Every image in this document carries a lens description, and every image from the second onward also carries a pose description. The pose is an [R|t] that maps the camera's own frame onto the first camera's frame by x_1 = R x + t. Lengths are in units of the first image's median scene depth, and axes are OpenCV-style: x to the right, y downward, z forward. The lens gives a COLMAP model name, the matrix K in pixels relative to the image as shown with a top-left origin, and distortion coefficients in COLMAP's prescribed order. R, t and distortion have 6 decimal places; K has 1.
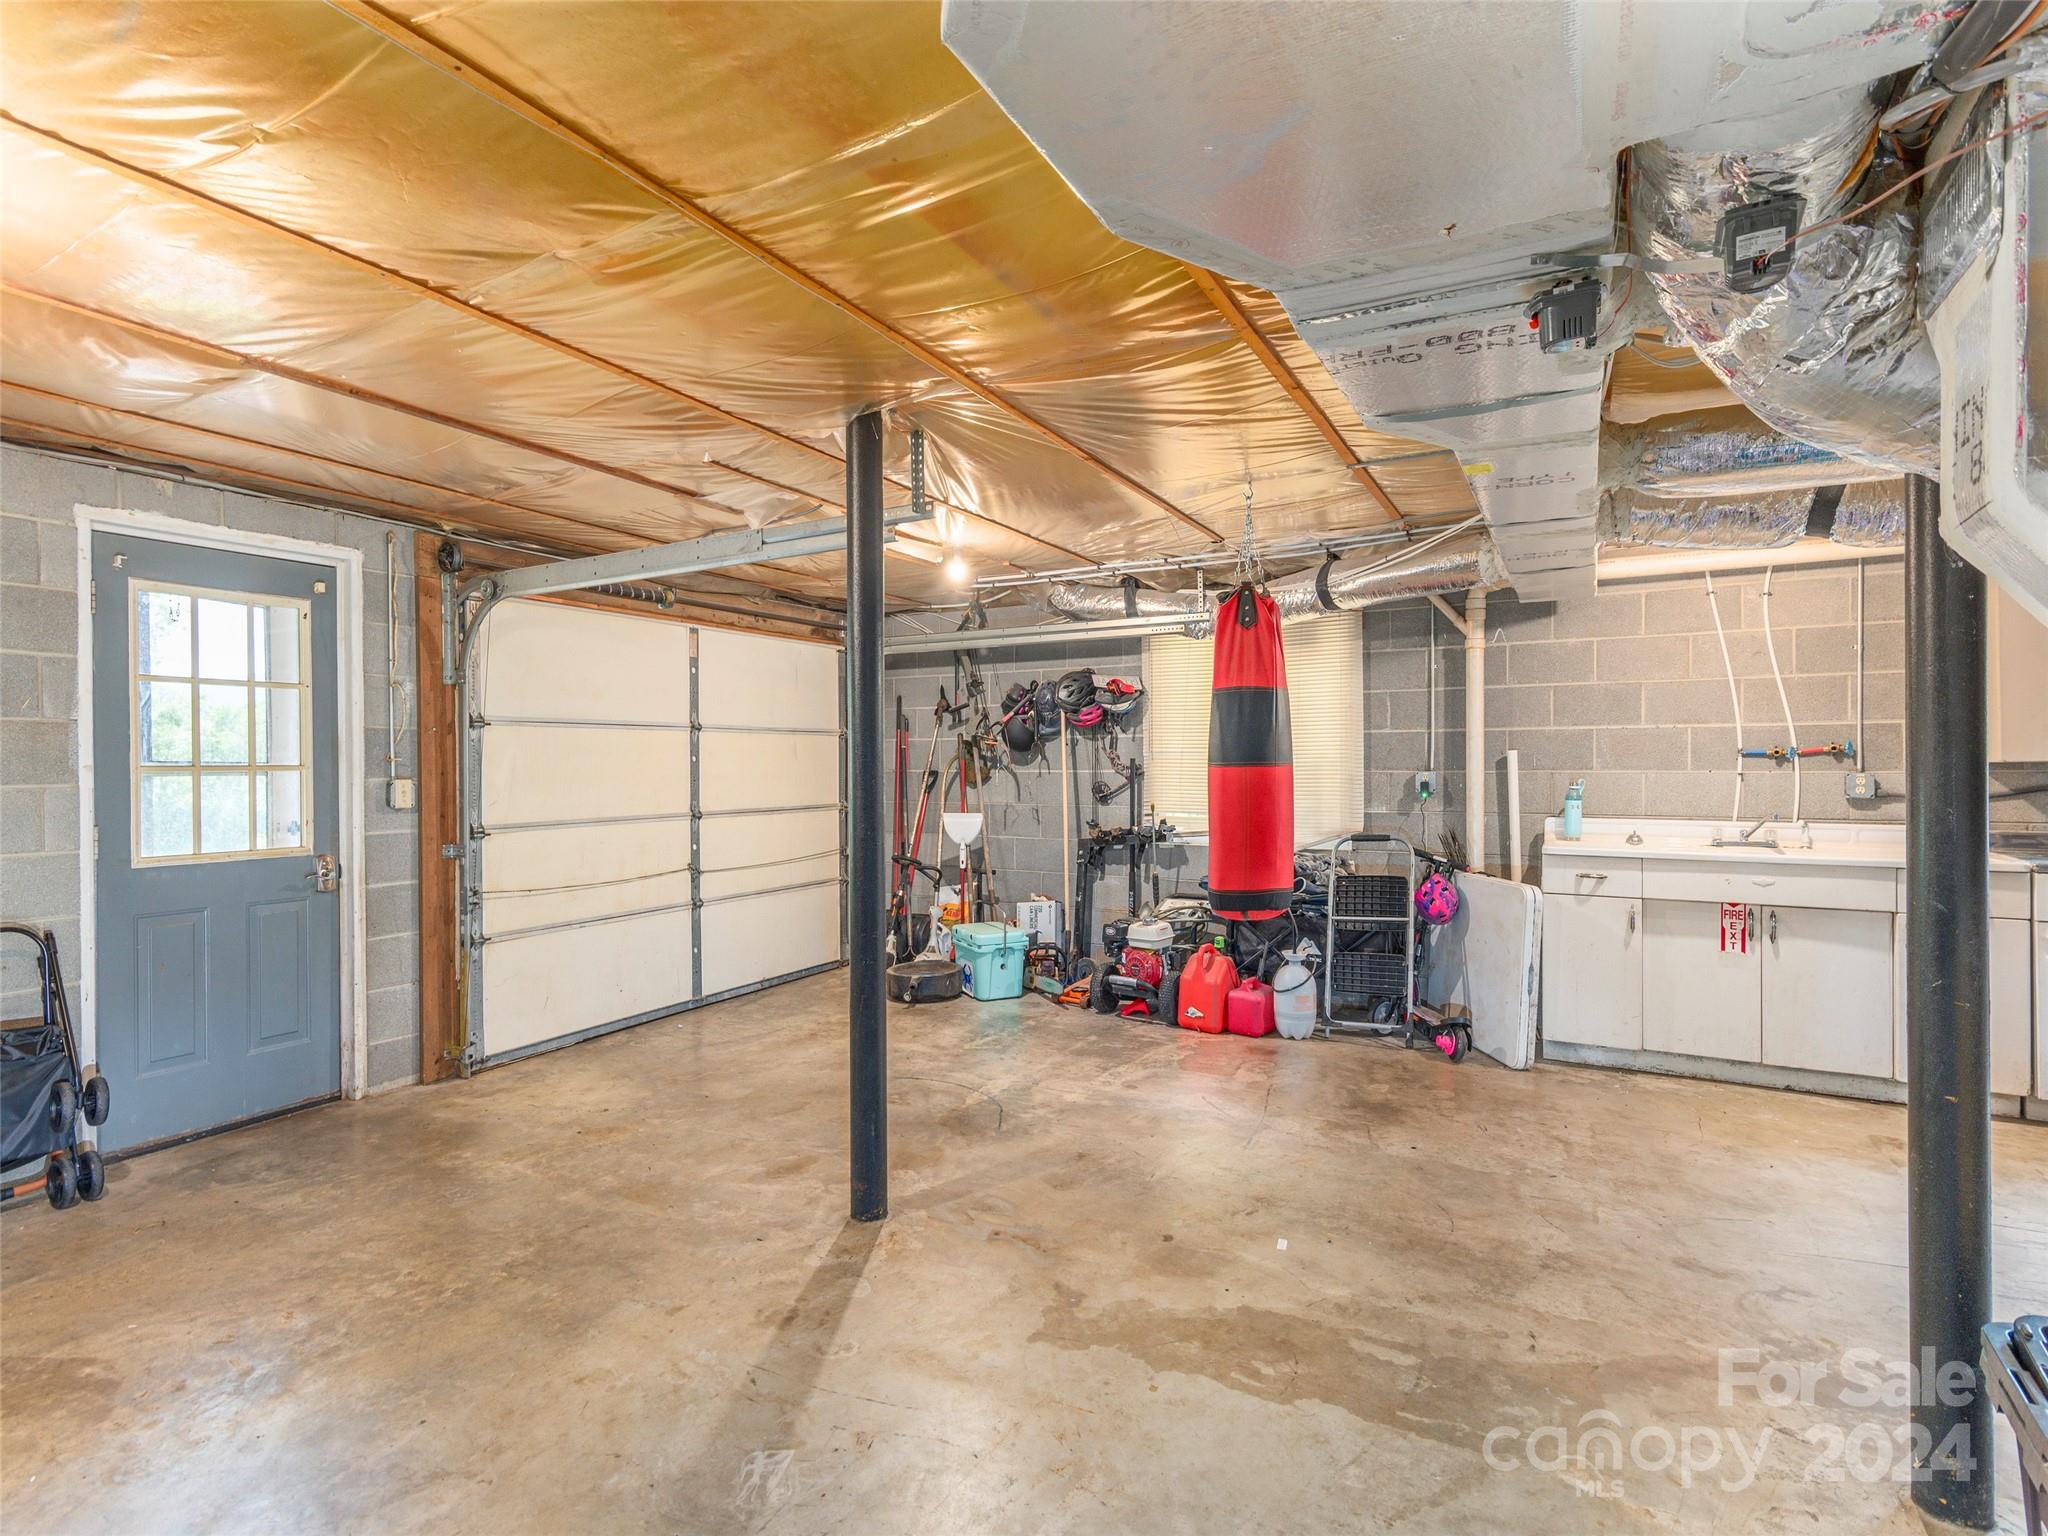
lens RADIAL K [[999.9, 0, 1019.6], [0, 999.9, 769.4], [0, 0, 1]] dist [0.007448, -0.001091]
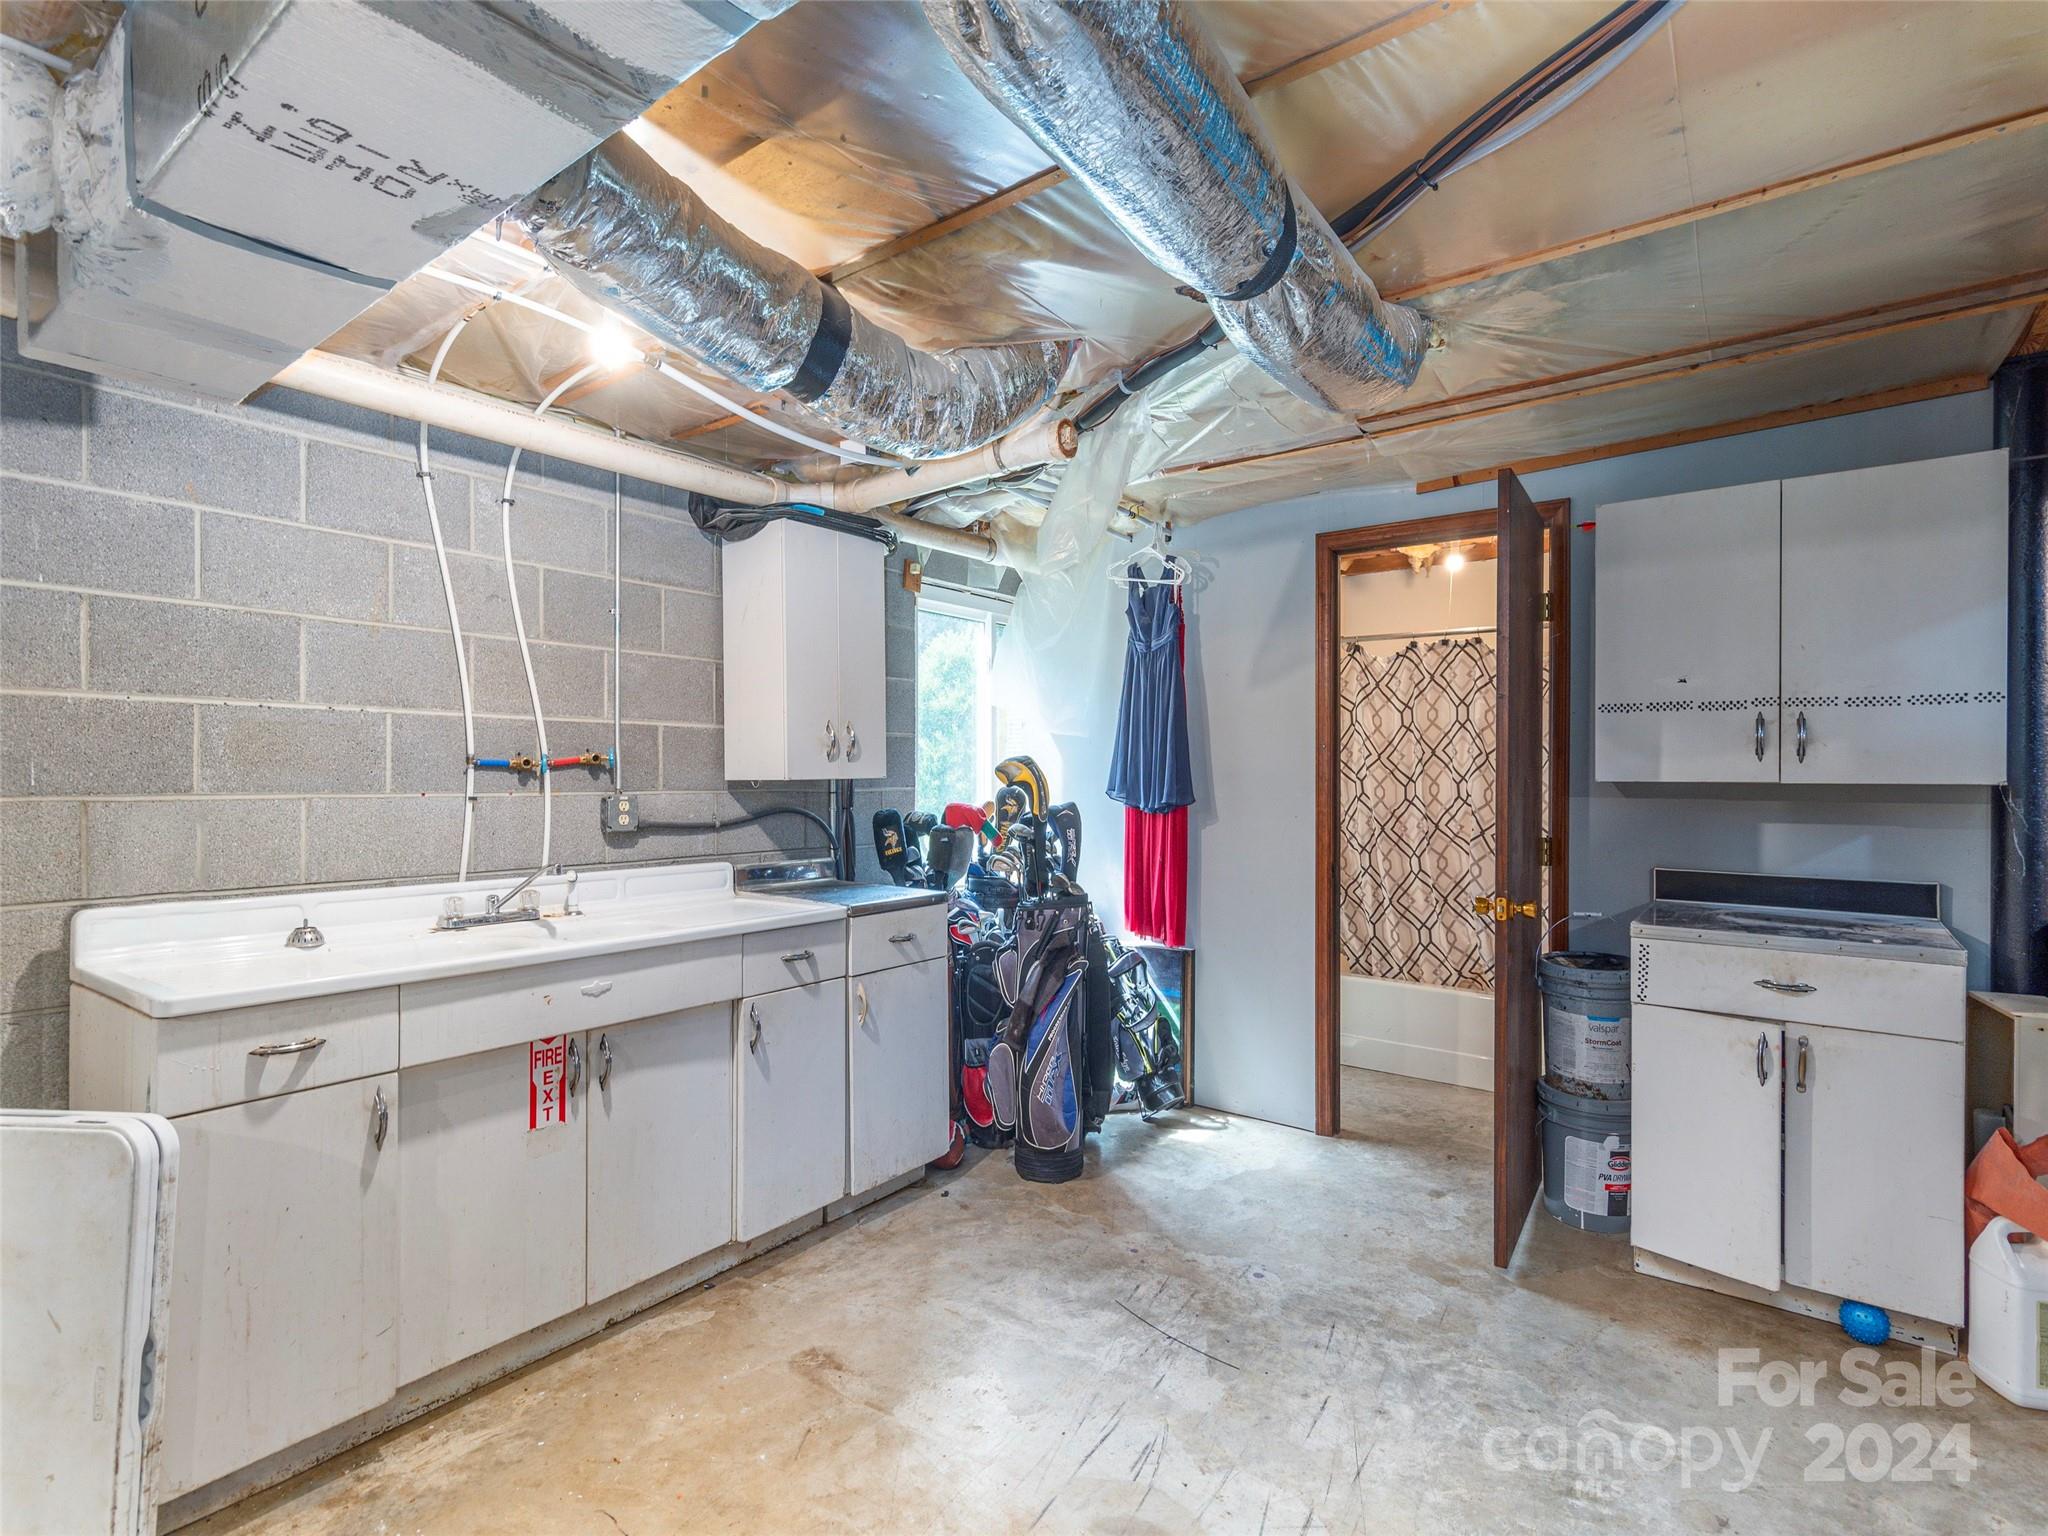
lens RADIAL K [[999.9, 0, 1015.5], [0, 999.9, 783.8], [0, 0, 1]] dist [0.007448, -0.001091]
pose [[0.152261, -0.001375, 0.988339, 0.197131], [0.002167, 0.999997, 0.001057, -0.004104], [-0.988338, 0.001981, 0.152264, 0.622678]]
